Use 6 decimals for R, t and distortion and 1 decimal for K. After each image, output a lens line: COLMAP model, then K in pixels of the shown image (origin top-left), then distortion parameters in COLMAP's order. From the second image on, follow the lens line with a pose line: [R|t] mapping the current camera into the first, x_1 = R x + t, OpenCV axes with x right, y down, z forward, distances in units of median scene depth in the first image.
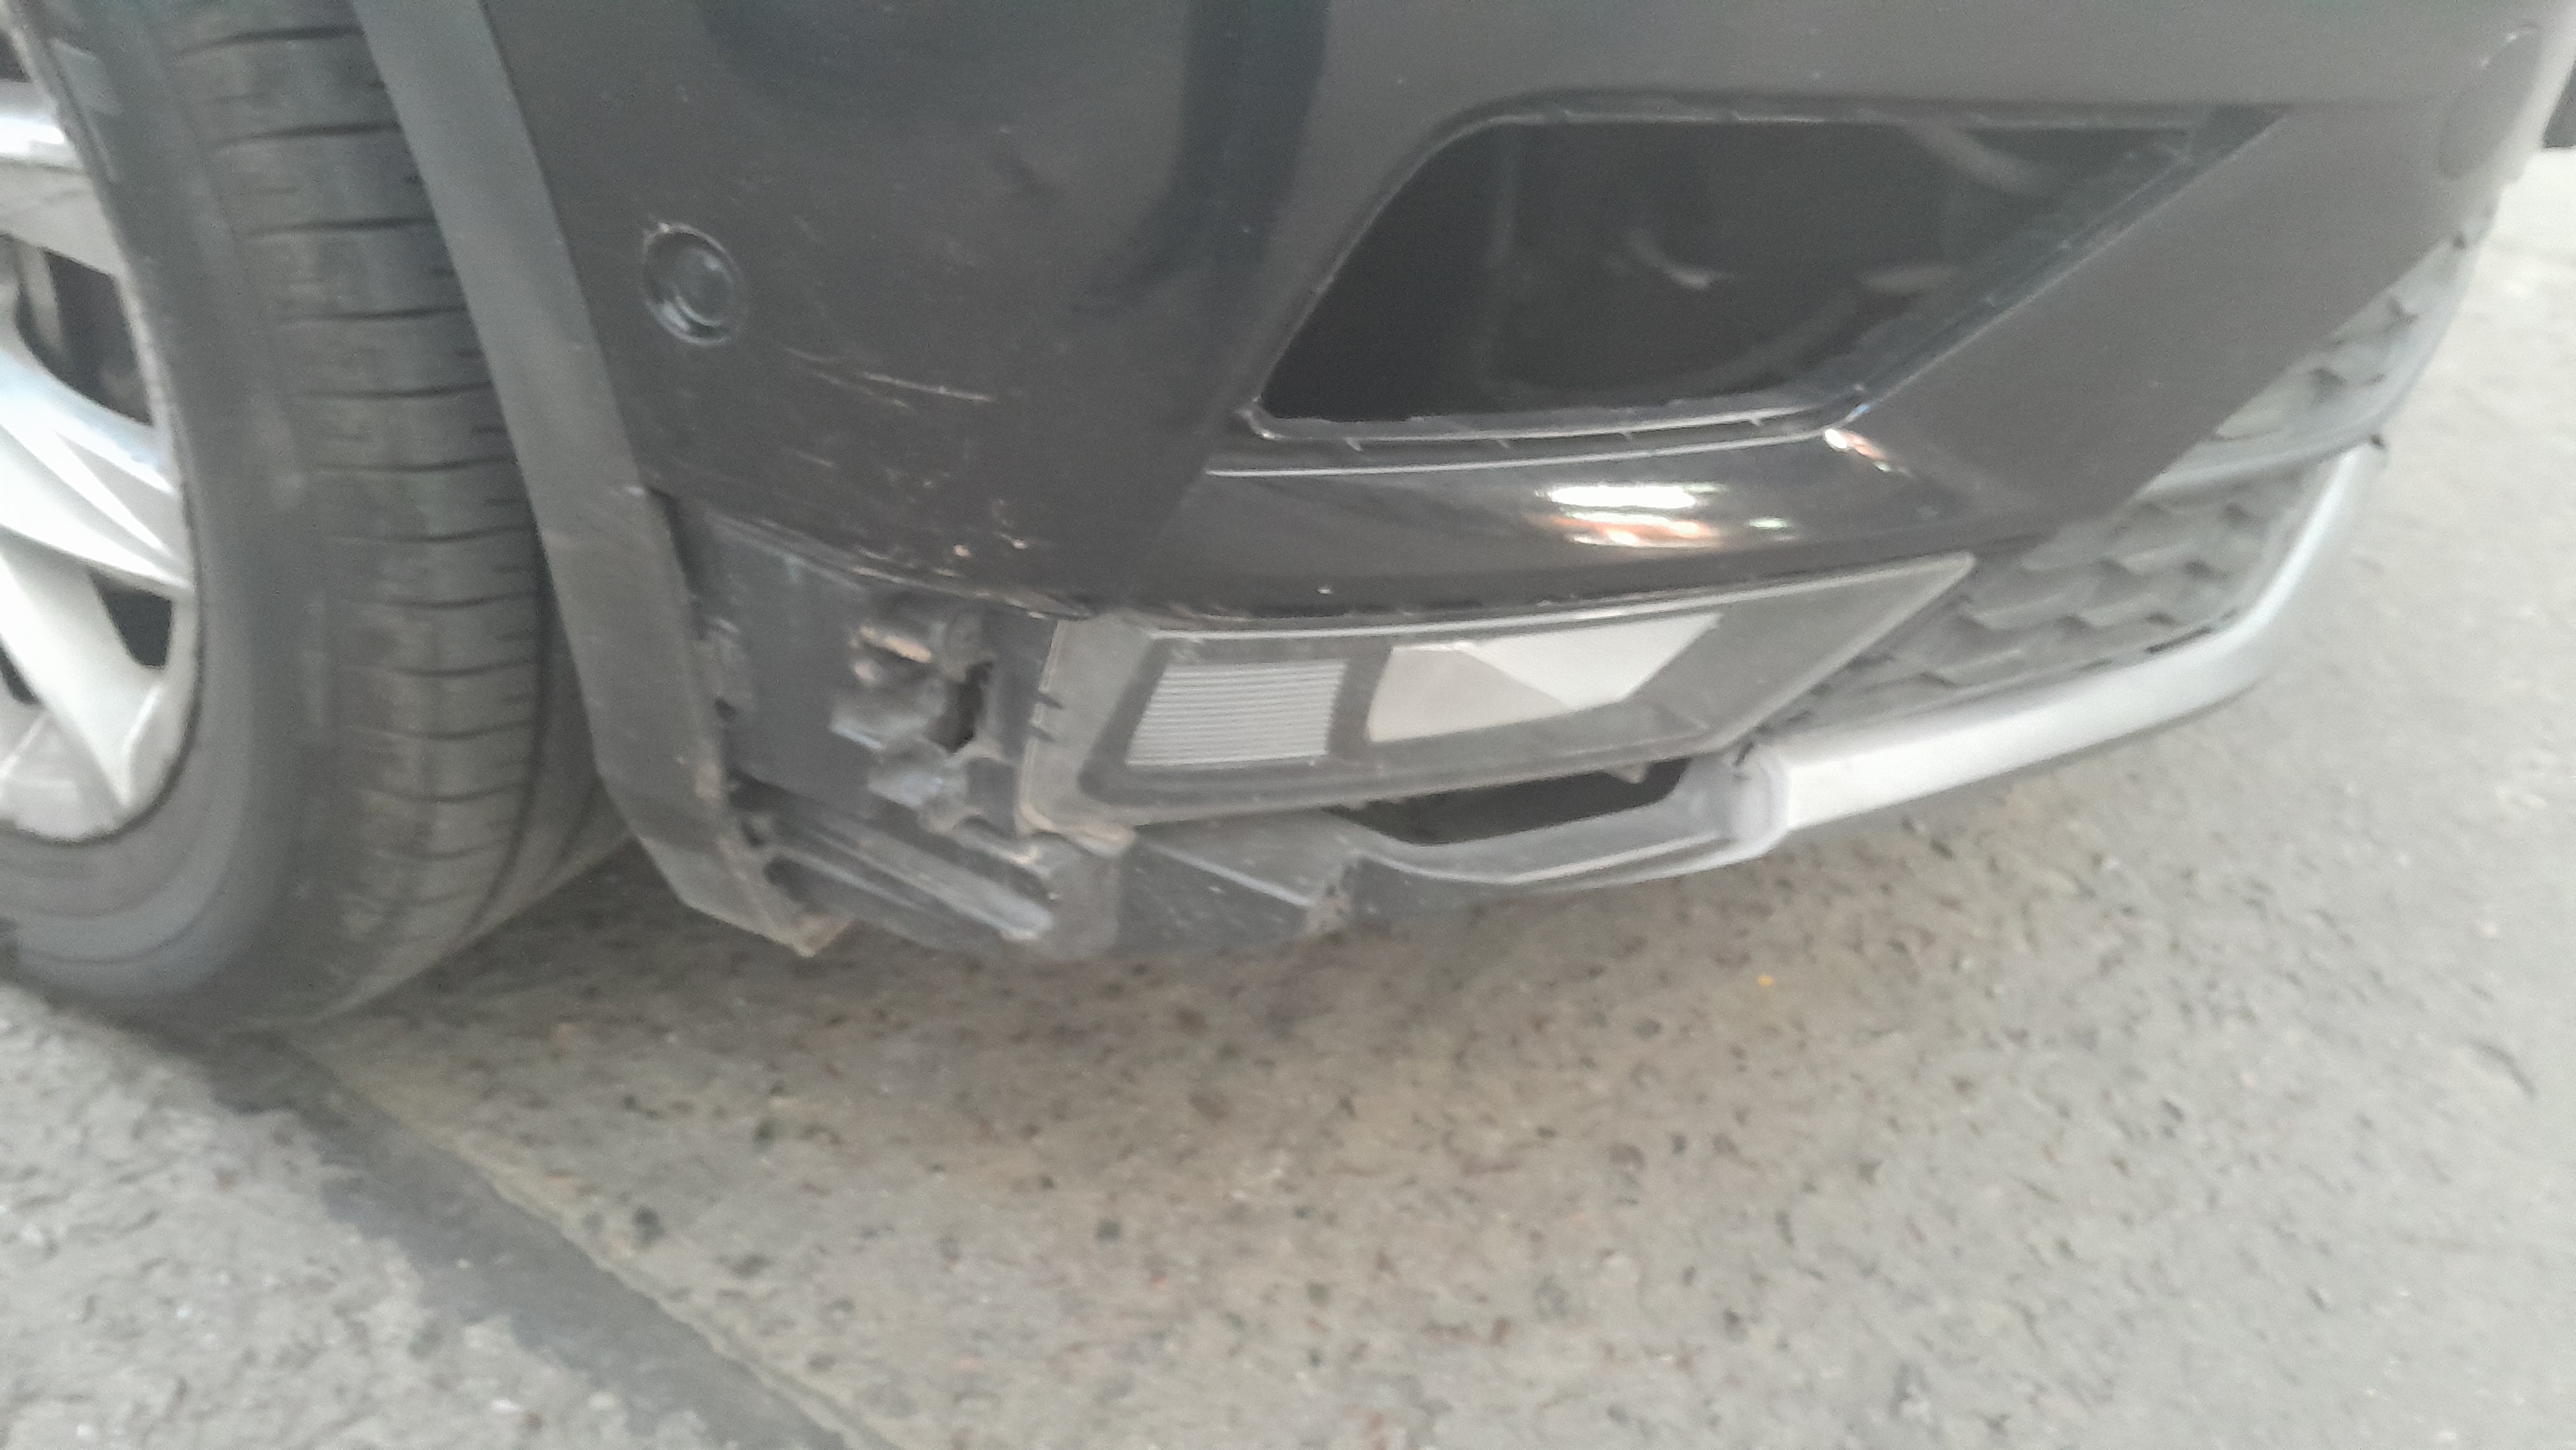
lens RADIAL K [[2027.4, 0, 1295.0], [0, 2027.4, 719.8], [0, 0, 1]] dist [0.047537, -0.116851]
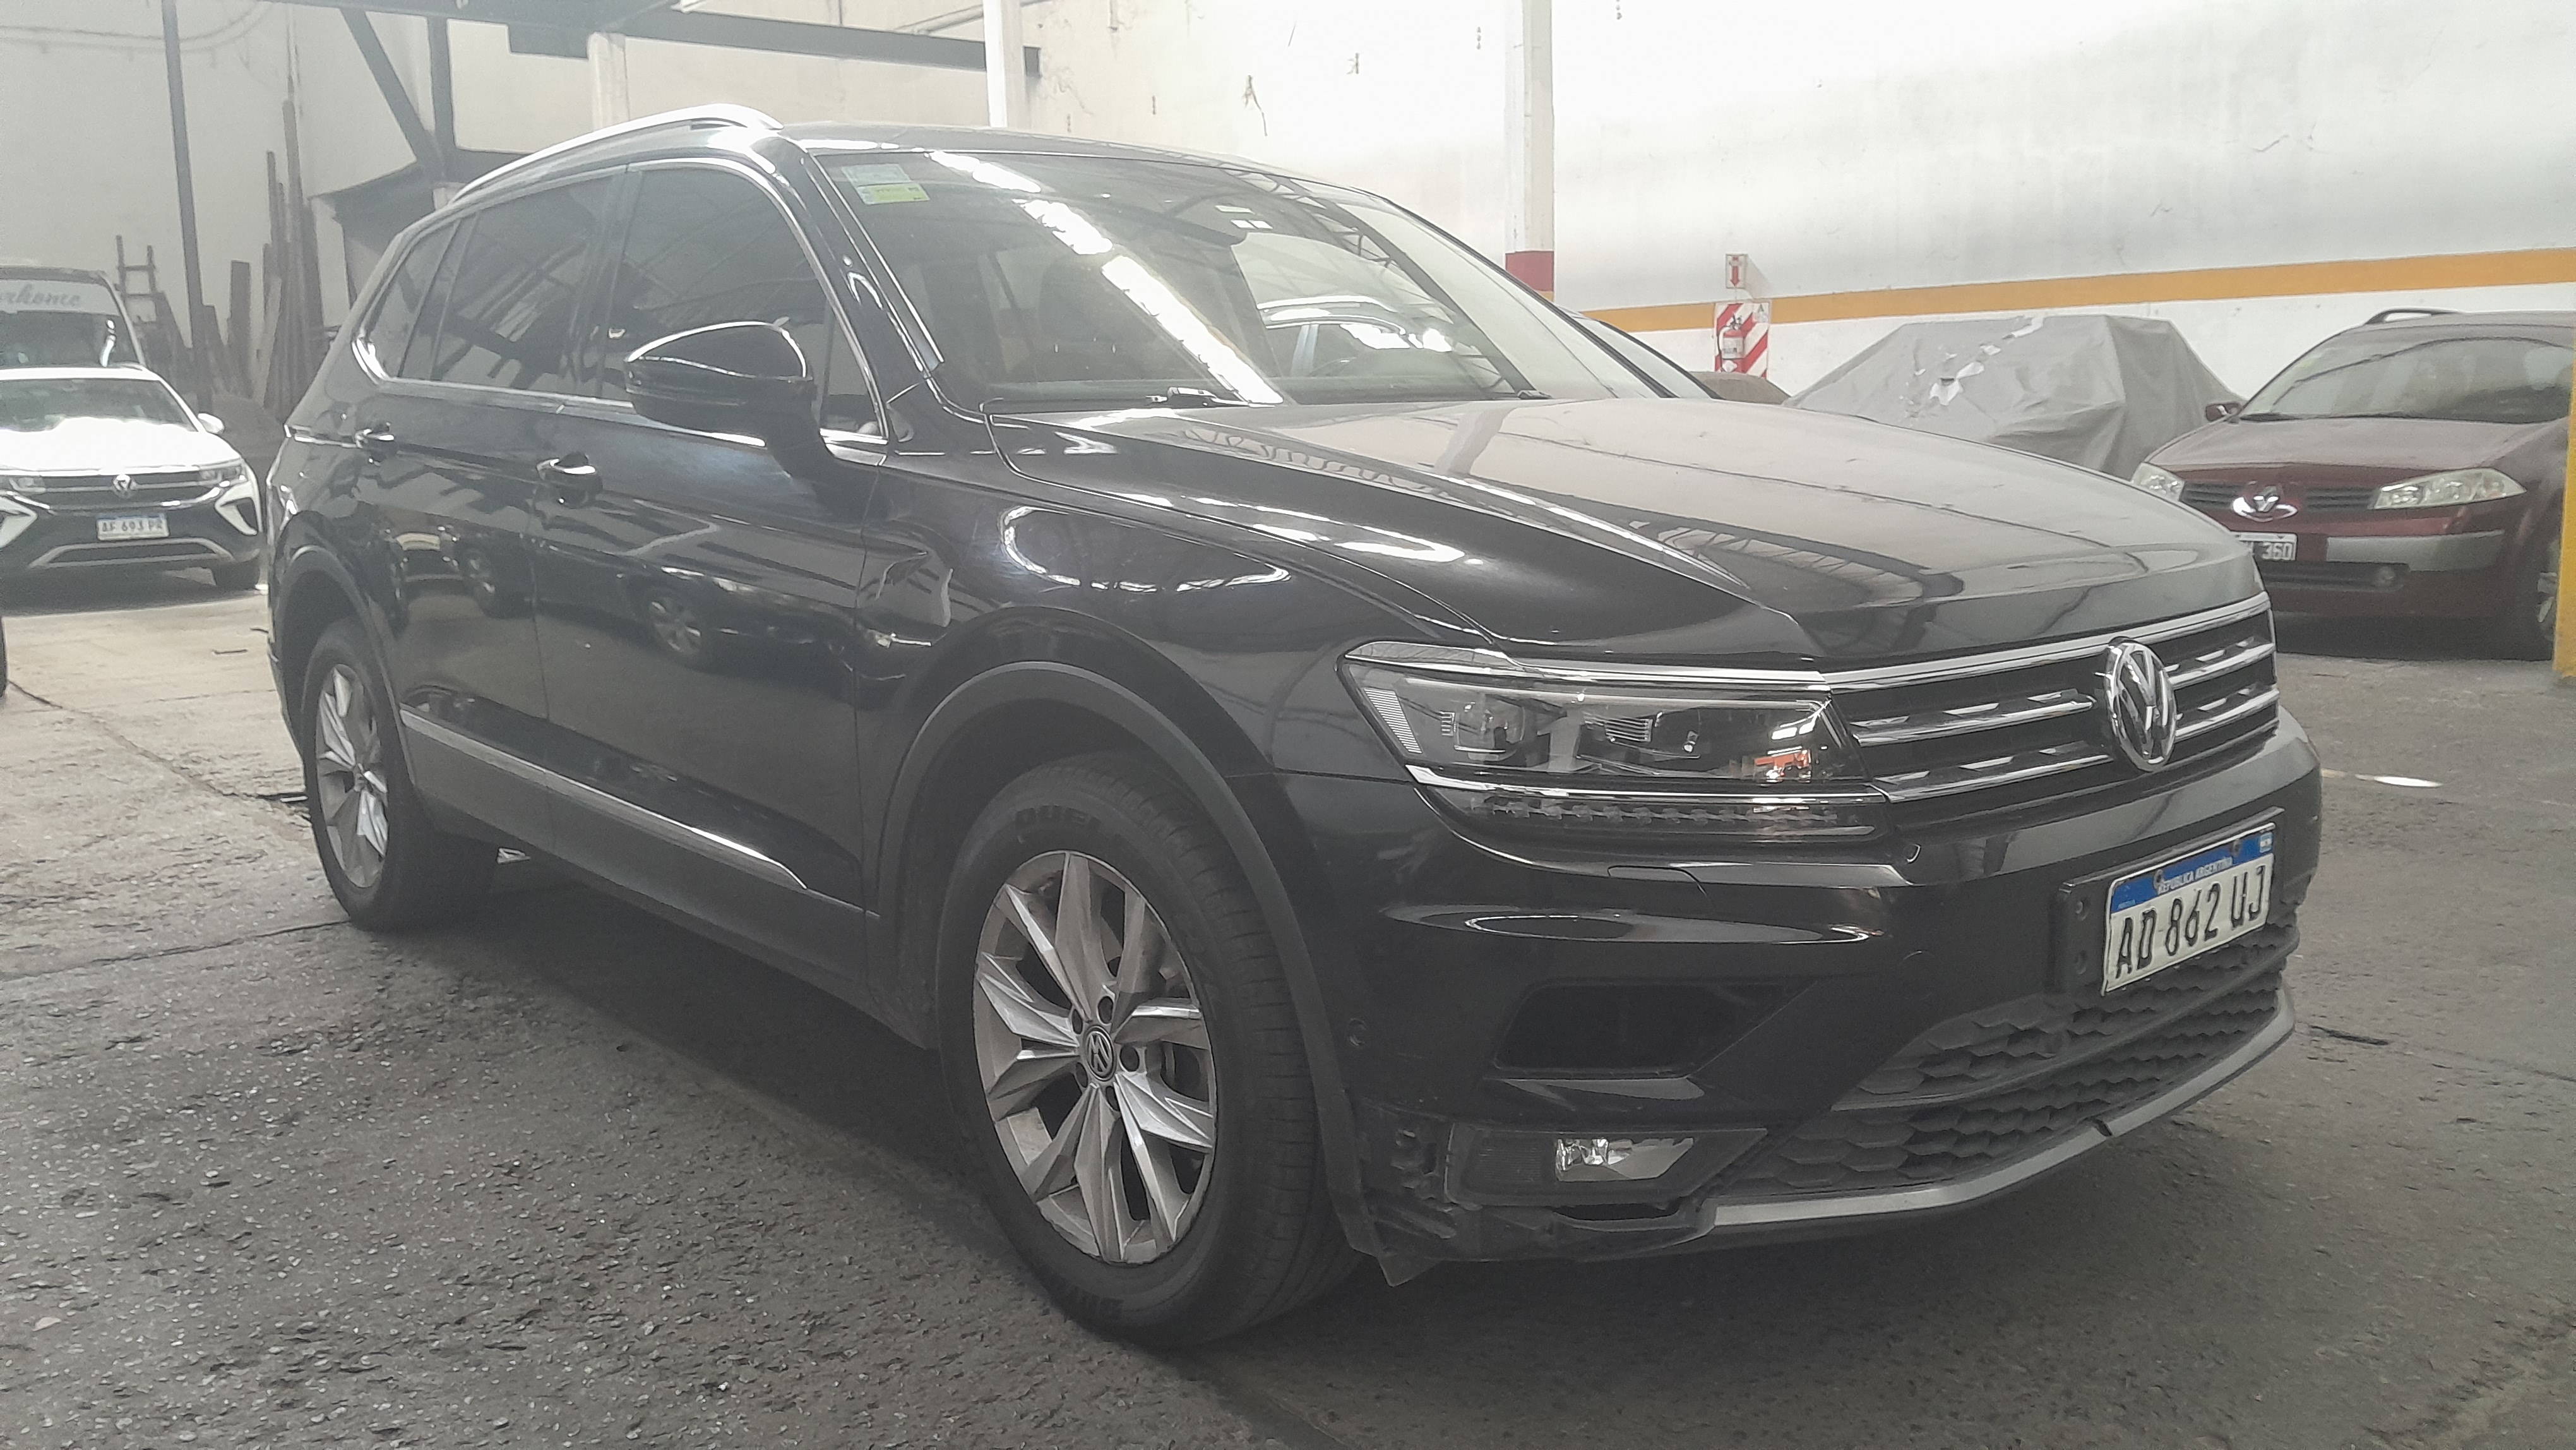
lens RADIAL K [[2015.7, 0, 1294.1], [0, 2015.7, 720.6], [0, 0, 1]] dist [0.049362, -0.117252]
pose [[0.939301, -0.087206, -0.331825, 0.608058], [-0.074169, 0.892677, -0.444553, 0.641901], [0.334980, 0.442180, 0.832025, -1.662948]]
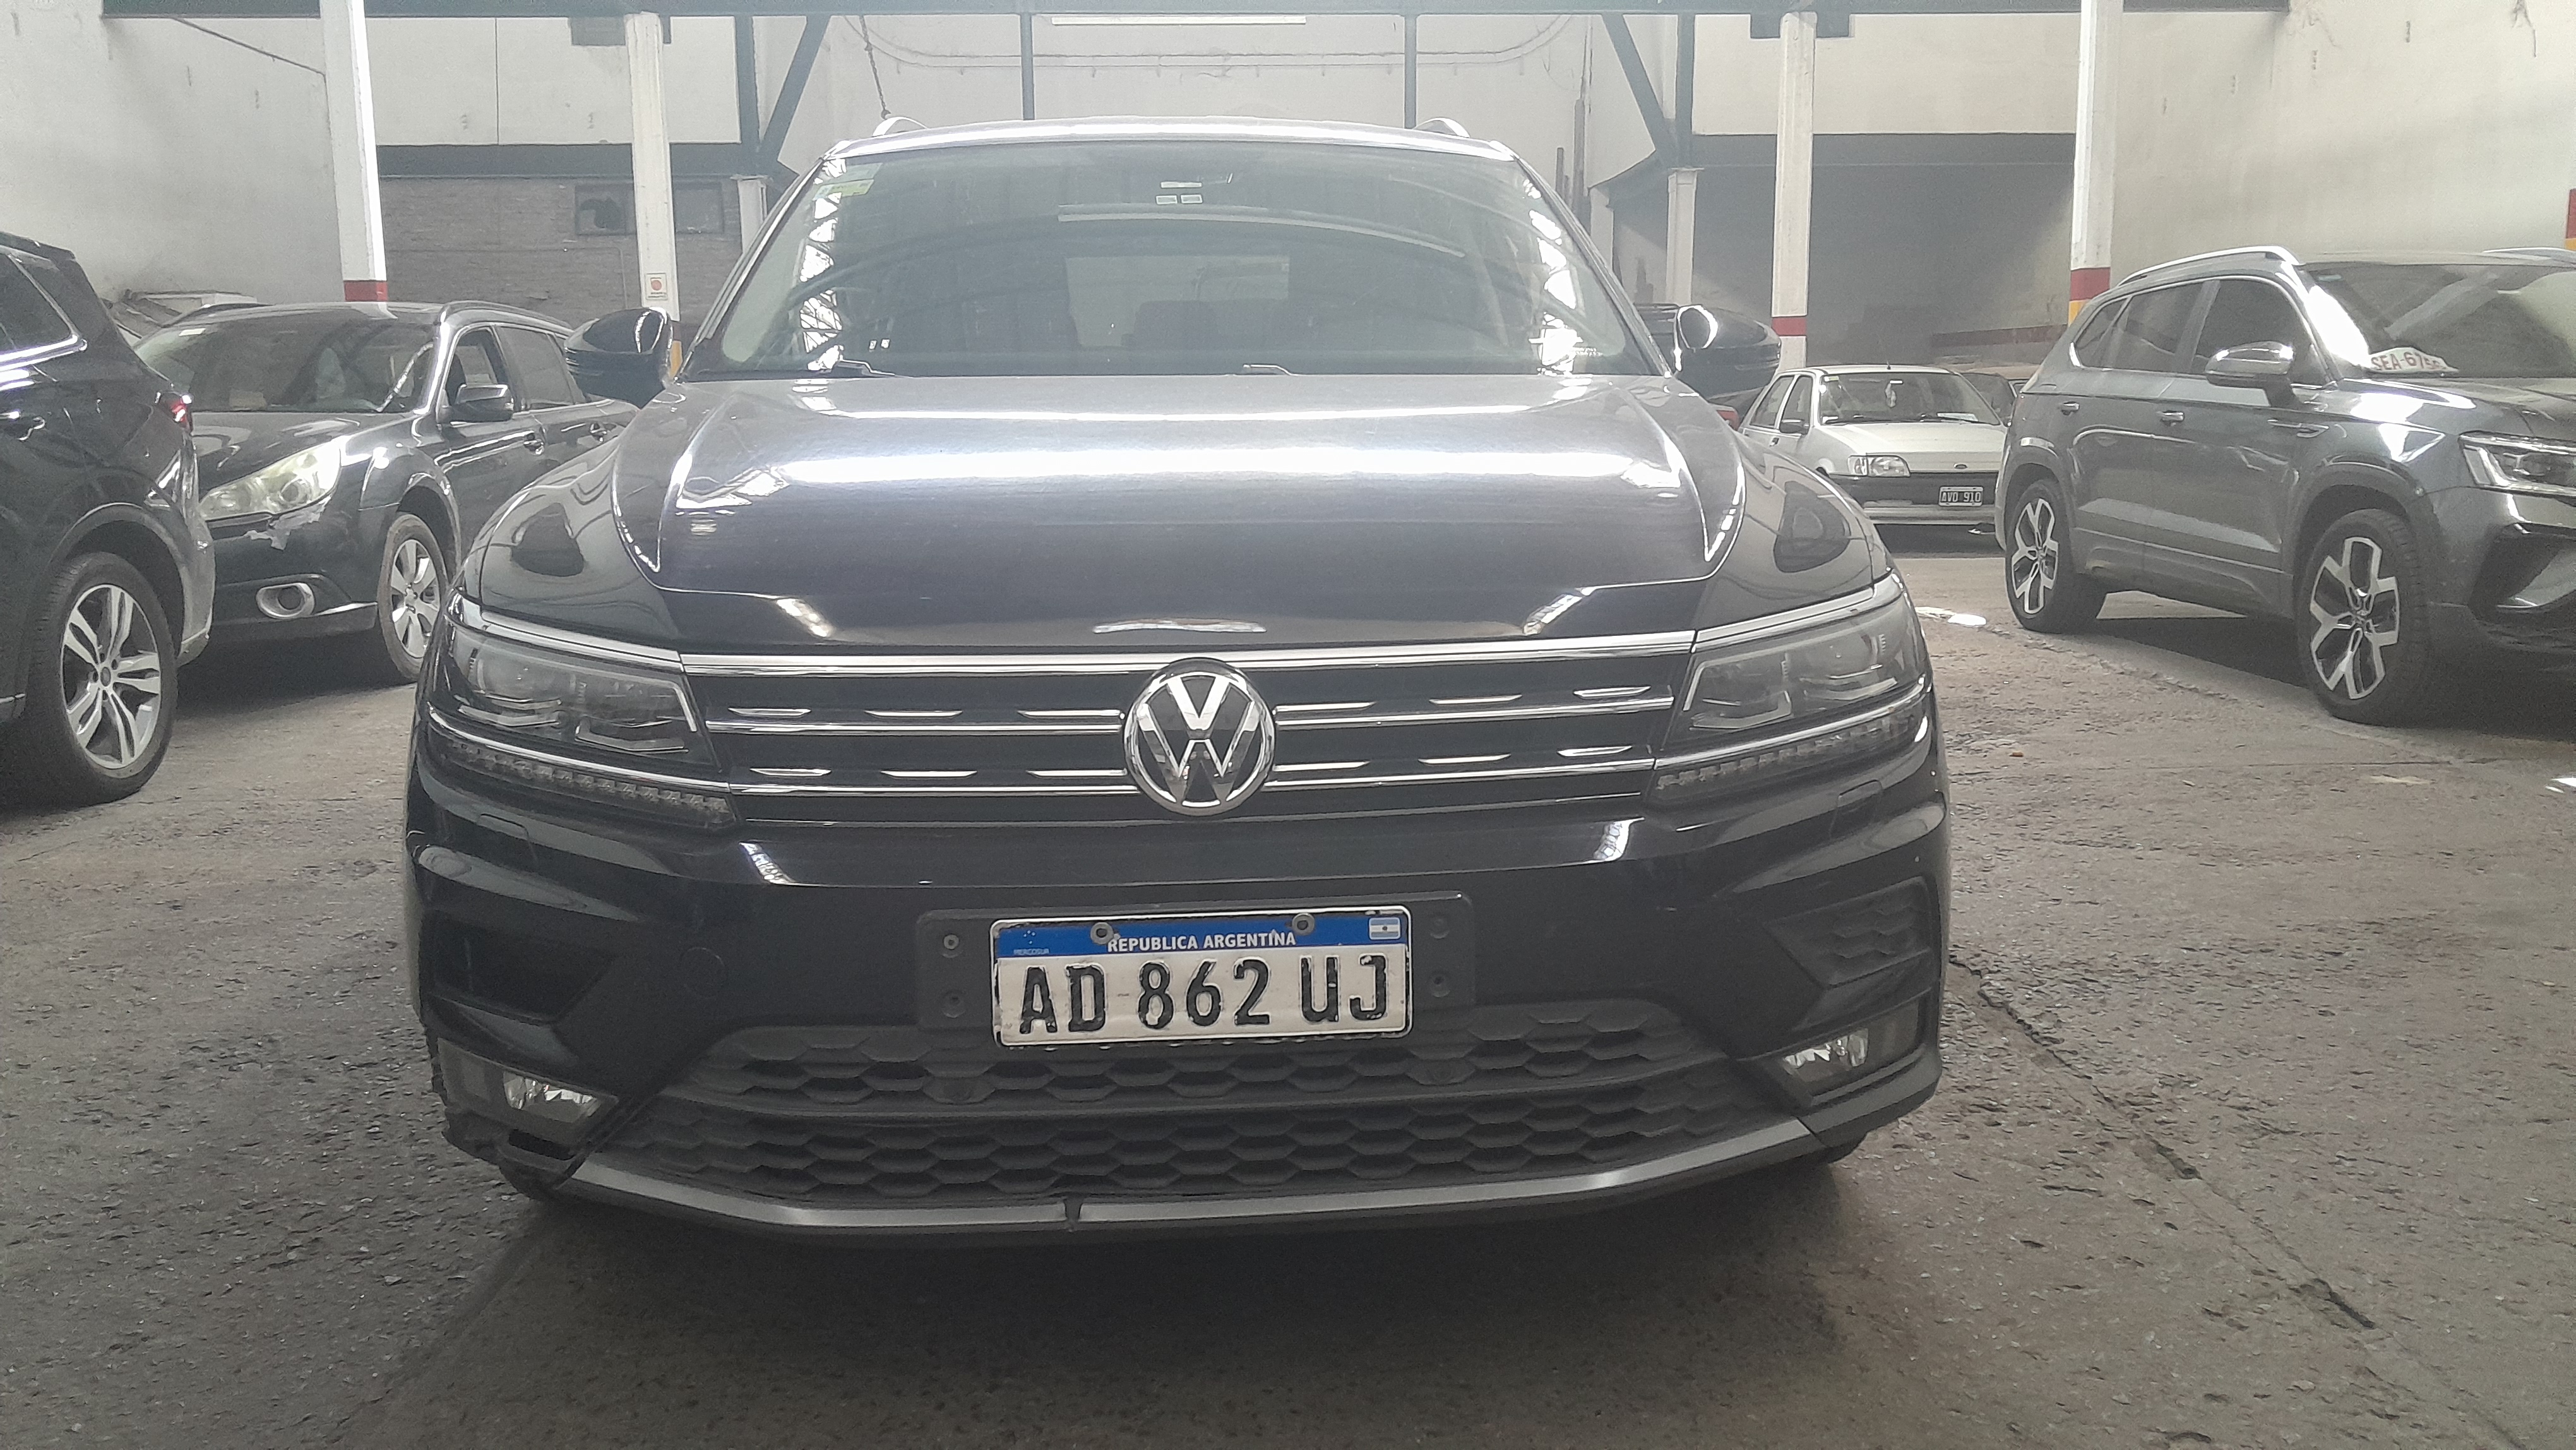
lens RADIAL K [[2015.7, 0, 1294.1], [0, 2015.7, 720.6], [0, 0, 1]] dist [0.049362, -0.117252]
pose [[0.547310, 0.005784, -0.836910, 2.879951], [-0.416892, 0.868971, -0.266628, -0.154087], [0.725708, 0.494829, 0.478008, 0.018182]]
